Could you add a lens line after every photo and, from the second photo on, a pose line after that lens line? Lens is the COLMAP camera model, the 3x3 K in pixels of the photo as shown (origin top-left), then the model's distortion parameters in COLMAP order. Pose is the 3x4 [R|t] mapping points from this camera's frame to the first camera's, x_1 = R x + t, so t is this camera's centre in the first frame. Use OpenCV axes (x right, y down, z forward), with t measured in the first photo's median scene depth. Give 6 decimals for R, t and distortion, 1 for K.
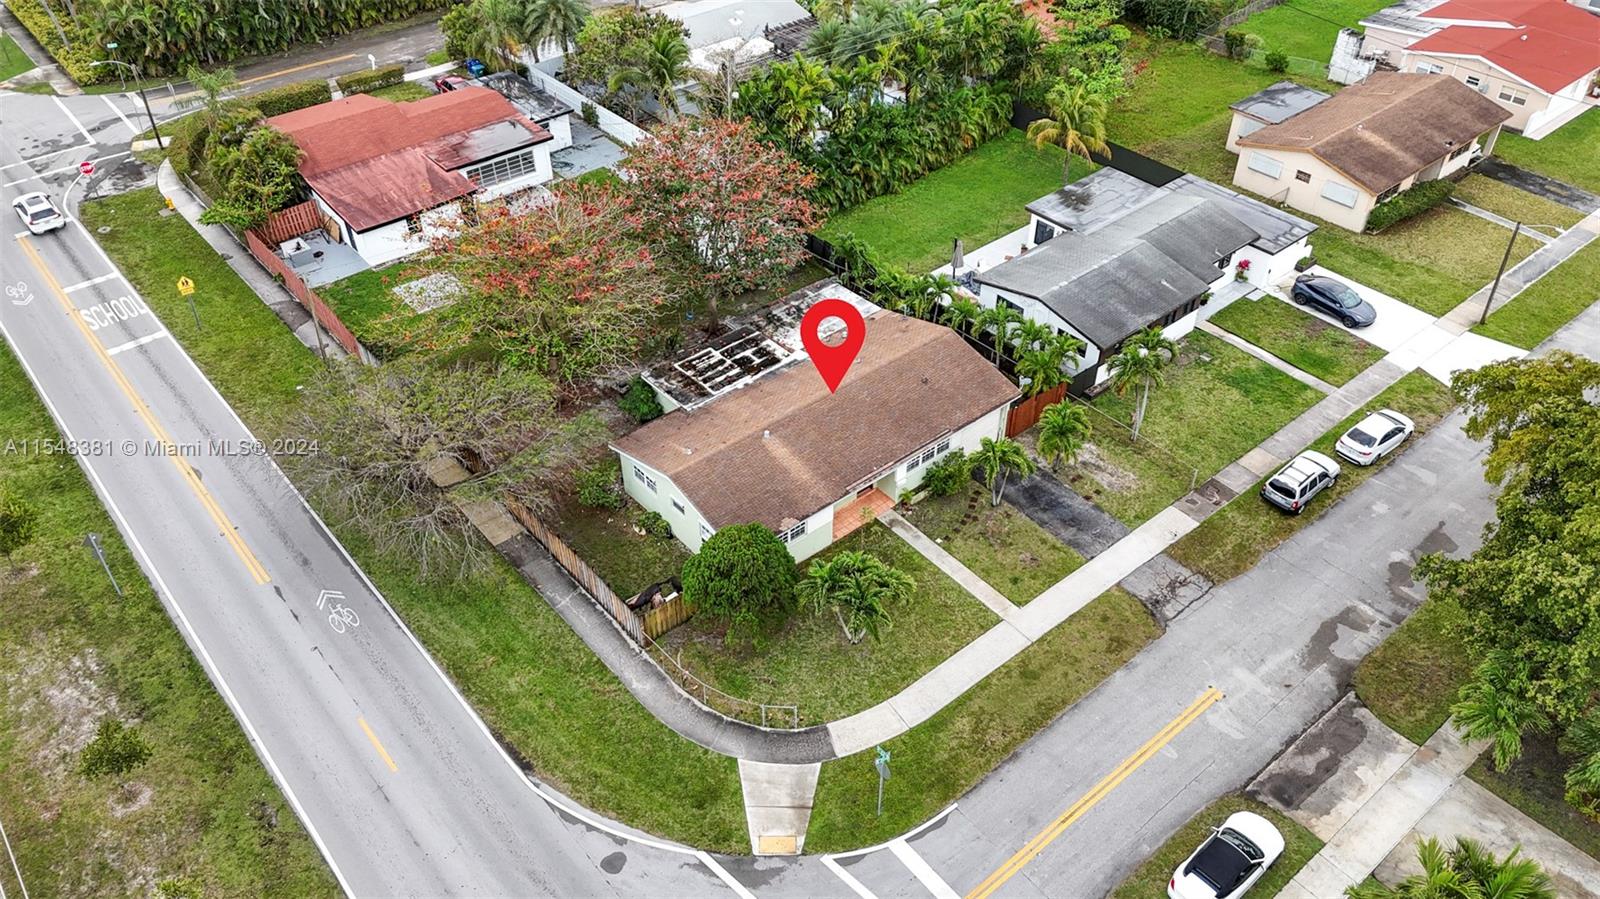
lens RADIAL K [[1176.3, 0, 801.5], [0, 1176.3, 451.2], [0, 0, 1]] dist [0.080602, -0.073721]
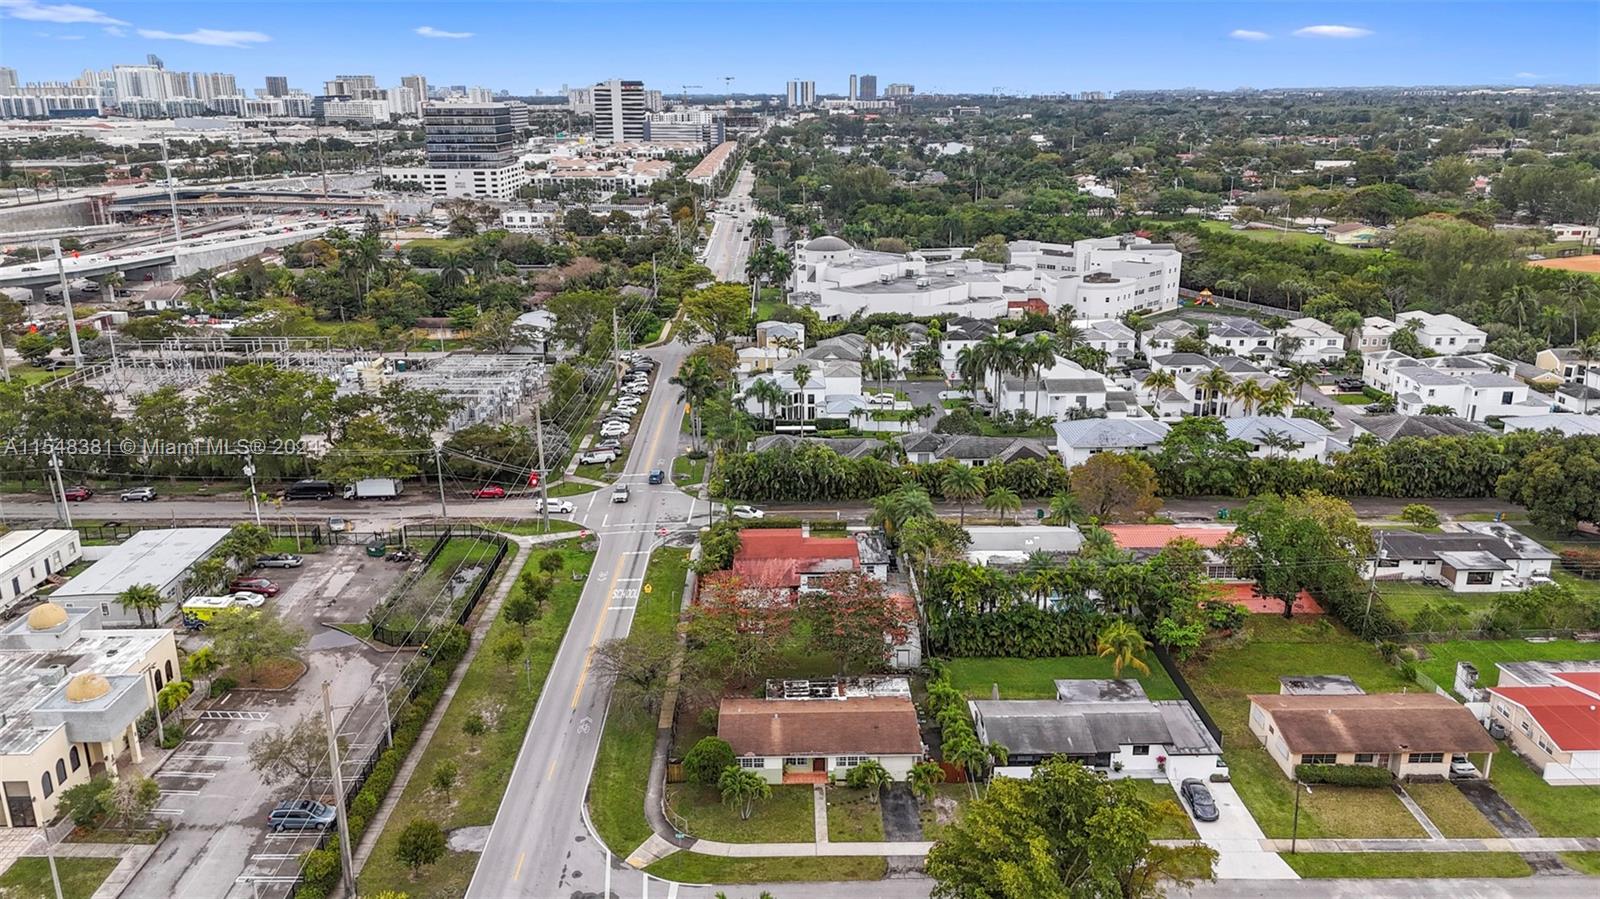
lens RADIAL K [[1176.3, 0, 801.5], [0, 1176.3, 451.2], [0, 0, 1]] dist [0.080602, -0.073721]
pose [[0.775998, 0.180859, -0.604250, 0.861792], [-0.398802, 0.882896, -0.247893, 0.051634], [0.488656, 0.433340, 0.757253, -0.512666]]
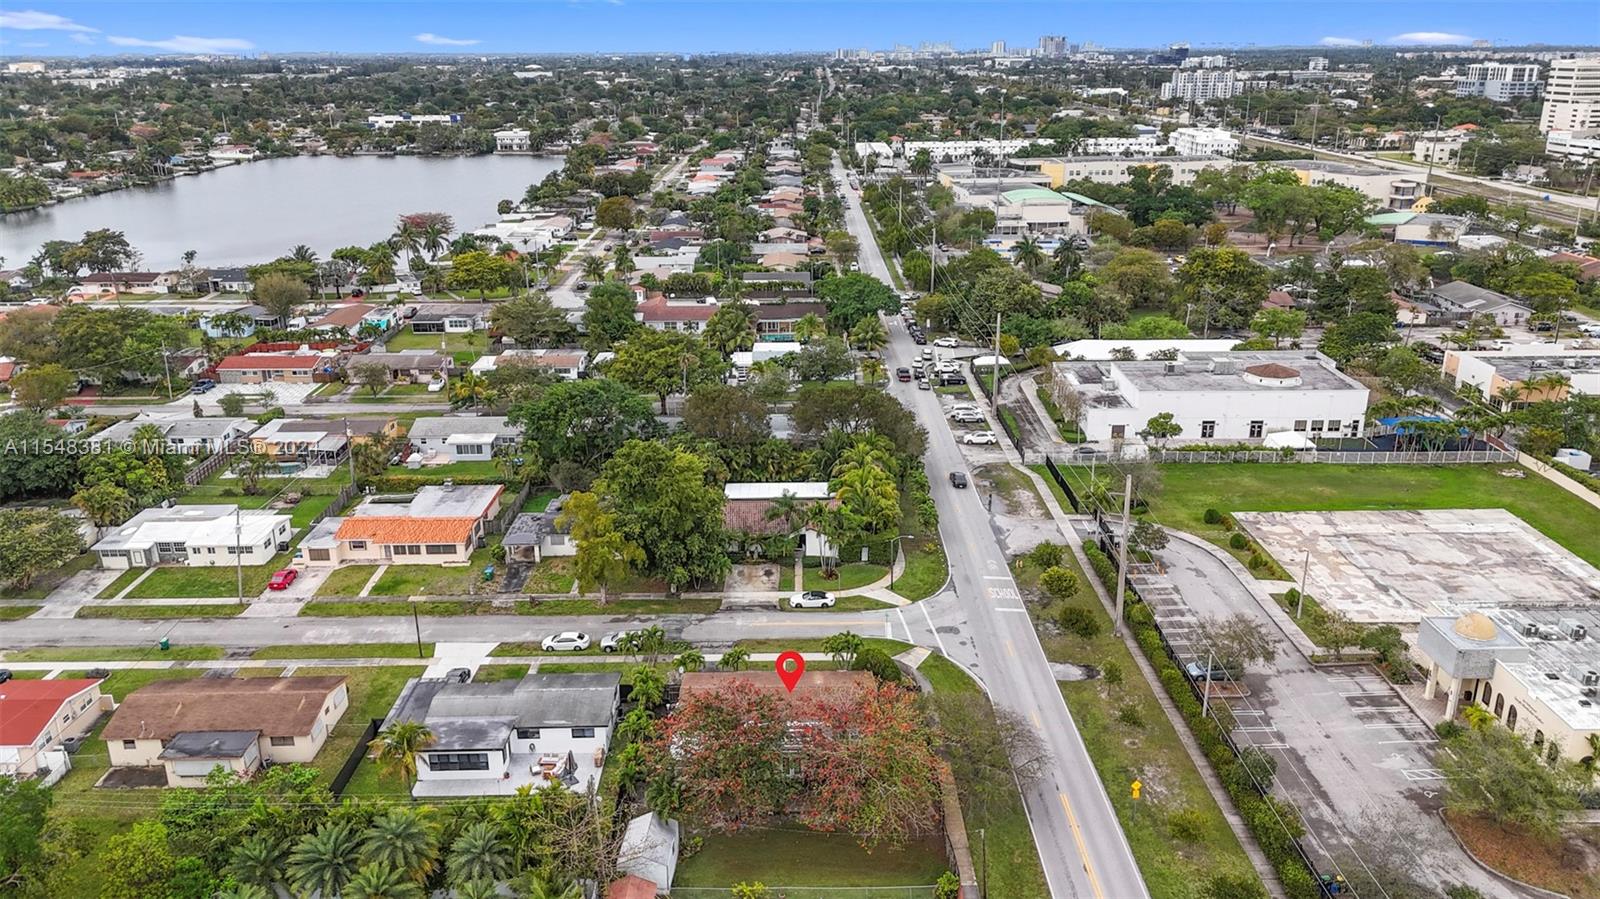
lens RADIAL K [[1176.3, 0, 801.5], [0, 1176.3, 451.2], [0, 0, 1]] dist [0.080602, -0.073721]
pose [[-0.766342, -0.197047, 0.611467, -0.894427], [0.419071, 0.568081, 0.708282, -1.290907], [-0.486928, 0.799034, -0.352768, 1.089307]]
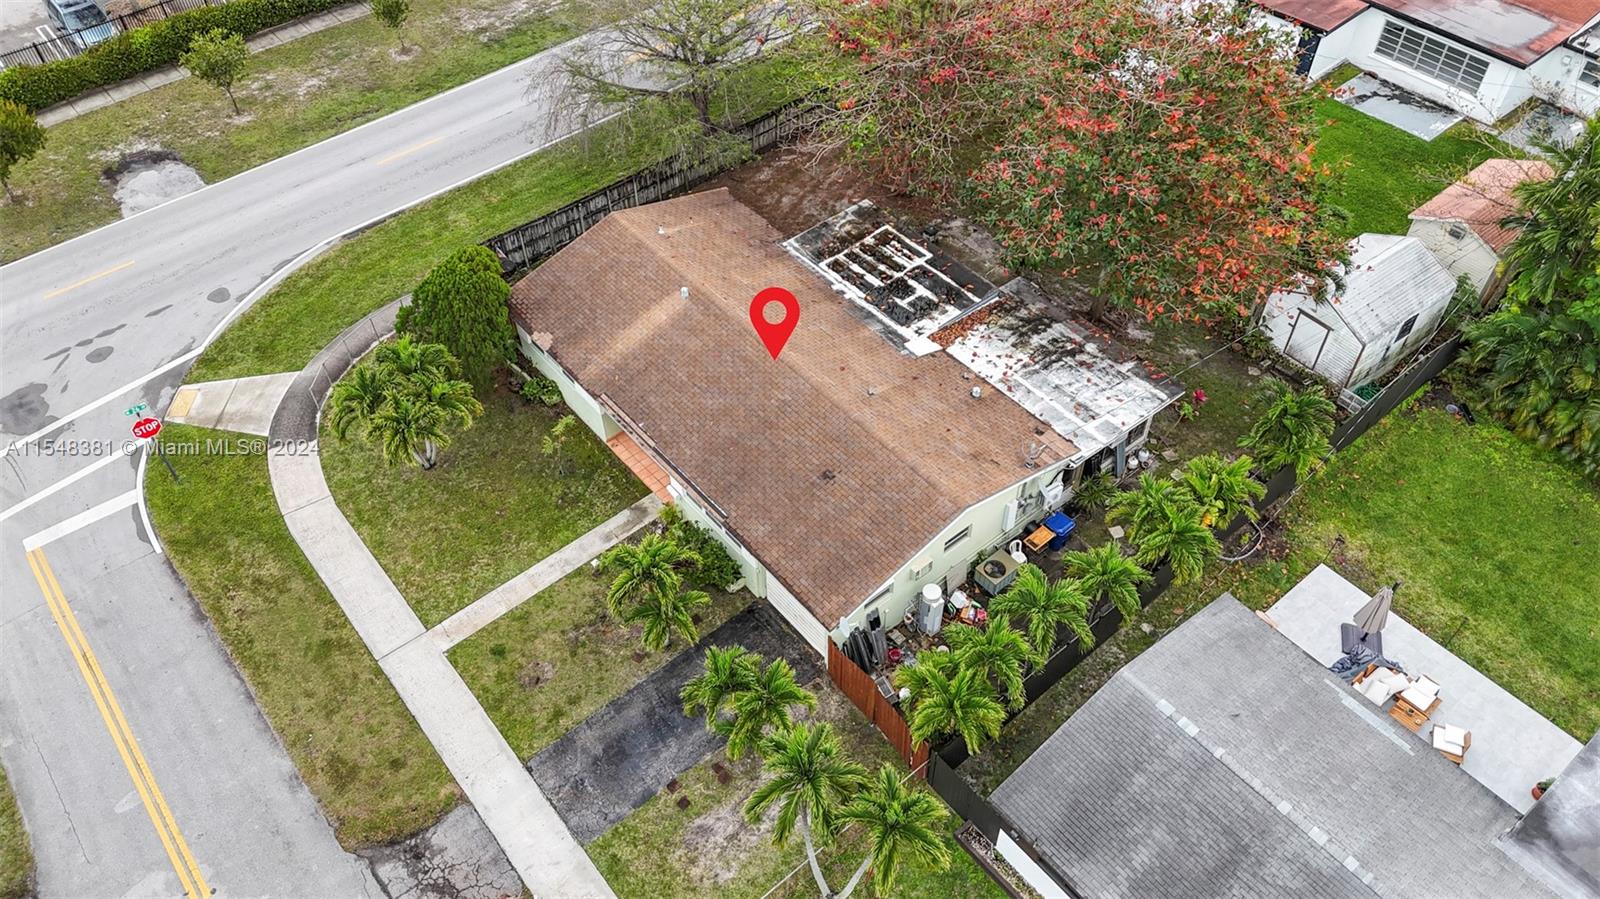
lens RADIAL K [[1176.3, 0, 801.5], [0, 1176.3, 451.2], [0, 0, 1]] dist [0.080602, -0.073721]
pose [[-0.009929, 0.744117, -0.667976, 0.408902], [-0.627779, 0.515317, 0.583389, -0.335058], [0.778329, 0.425134, 0.462024, 0.589843]]
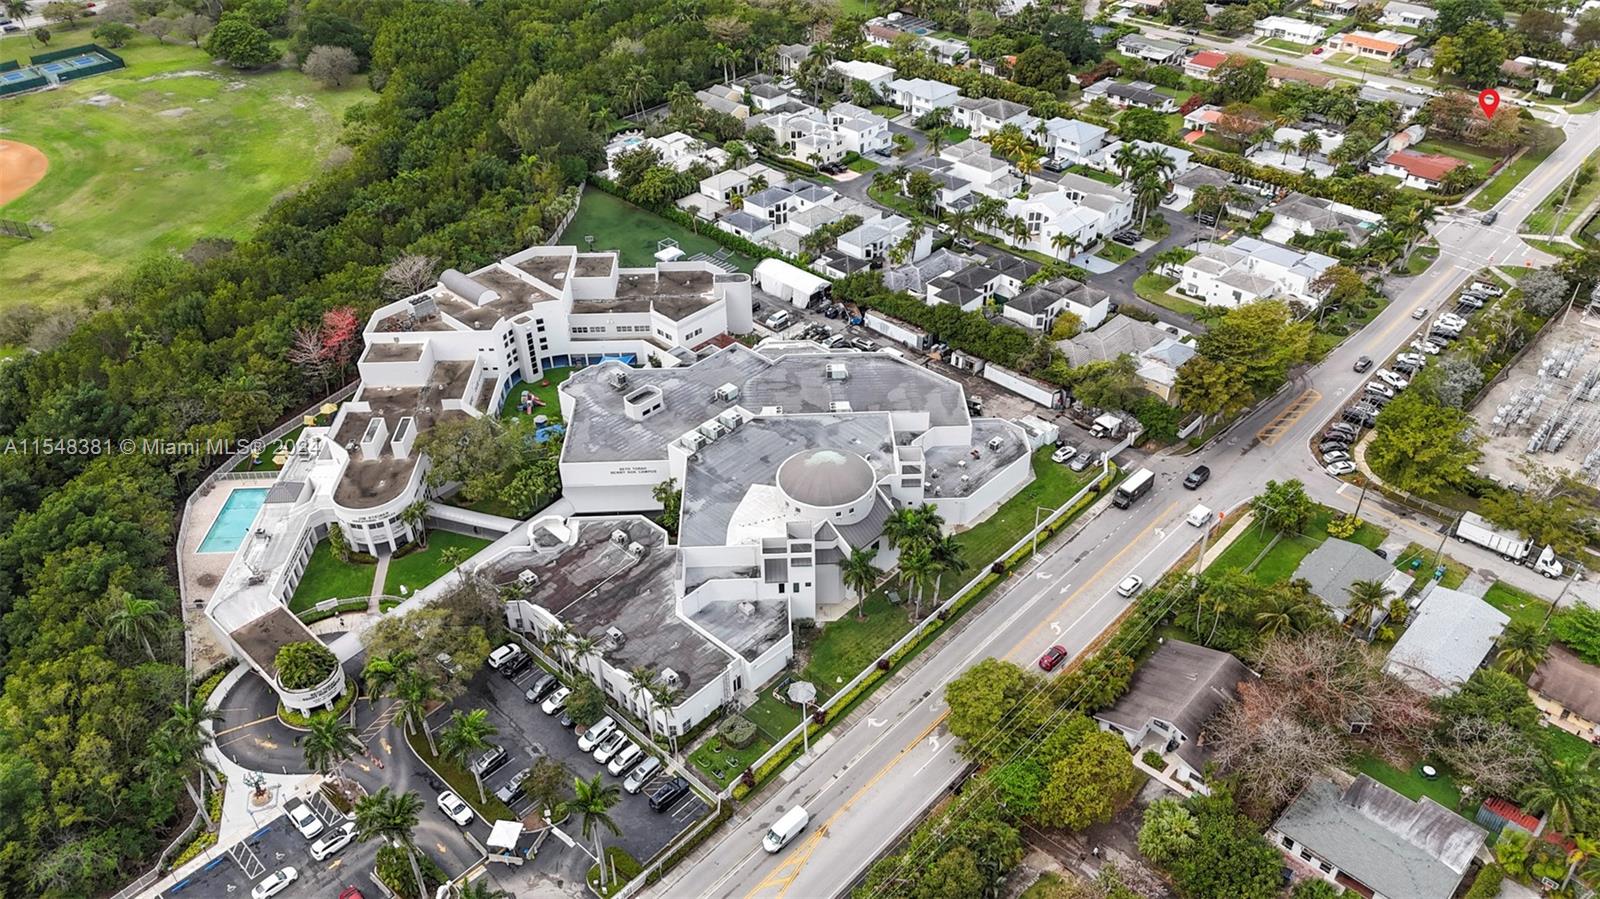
lens RADIAL K [[1176.3, 0, 801.5], [0, 1176.3, 451.2], [0, 0, 1]] dist [0.080602, -0.073721]
pose [[-0.111628, -0.582997, 0.804770, -4.130824], [0.643474, 0.574725, 0.505601, -3.274308], [-0.757285, 0.574287, 0.310988, 2.091755]]
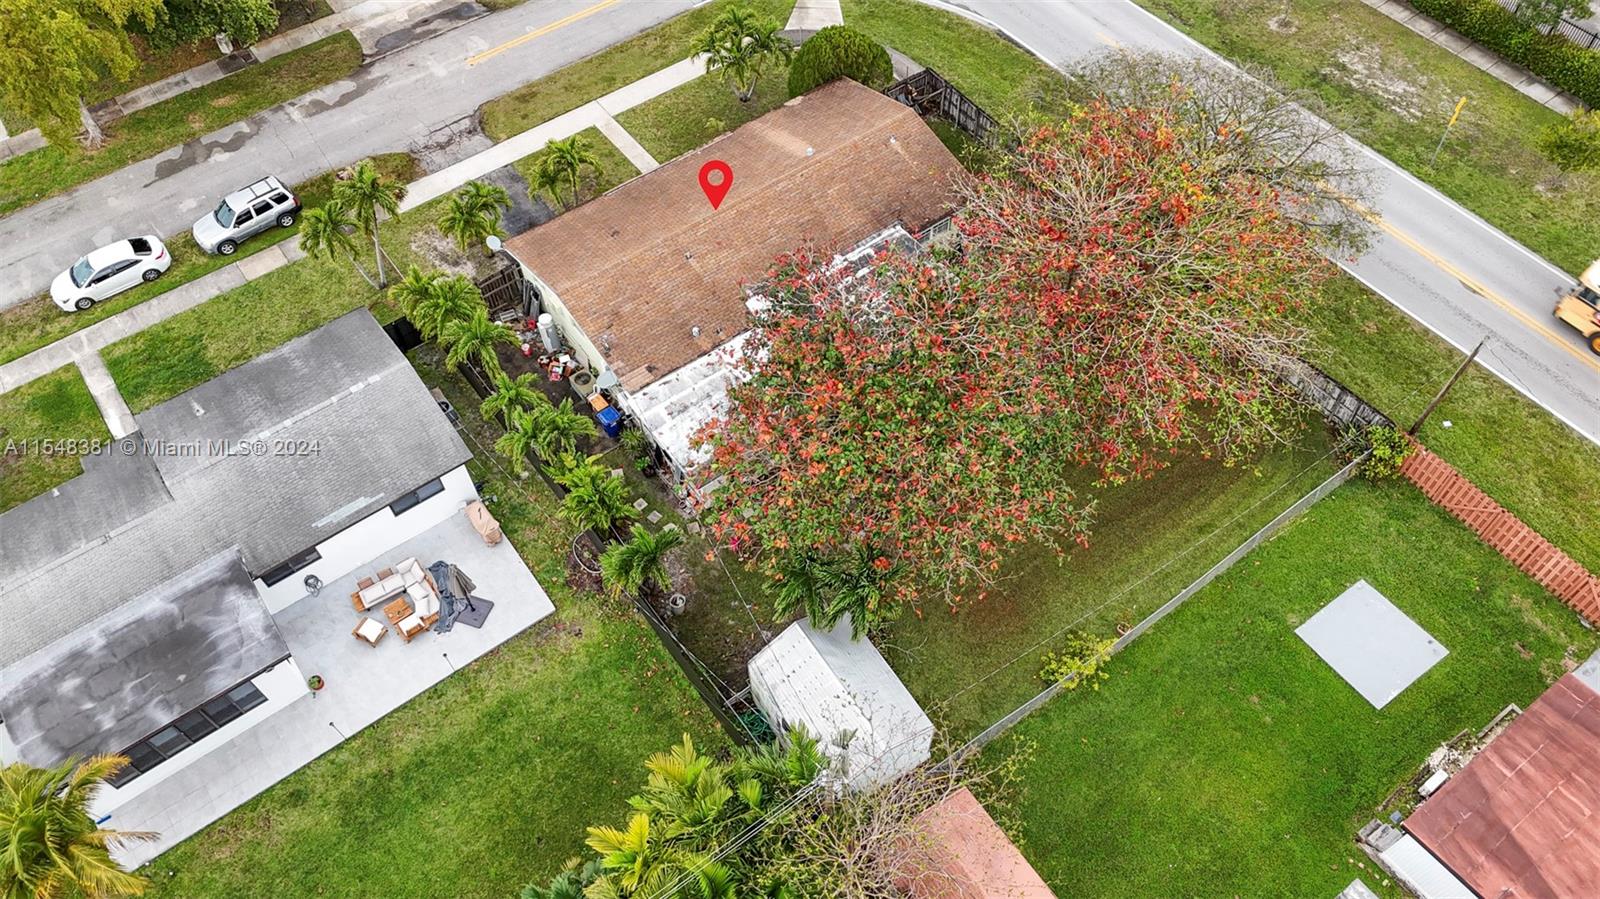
lens RADIAL K [[1176.3, 0, 801.5], [0, 1176.3, 451.2], [0, 0, 1]] dist [0.080602, -0.073721]
pose [[-0.997203, -0.041600, 0.062099, -0.070666], [0.065143, -0.076326, 0.994953, -0.742740], [-0.036651, 0.996215, 0.078822, 0.899237]]
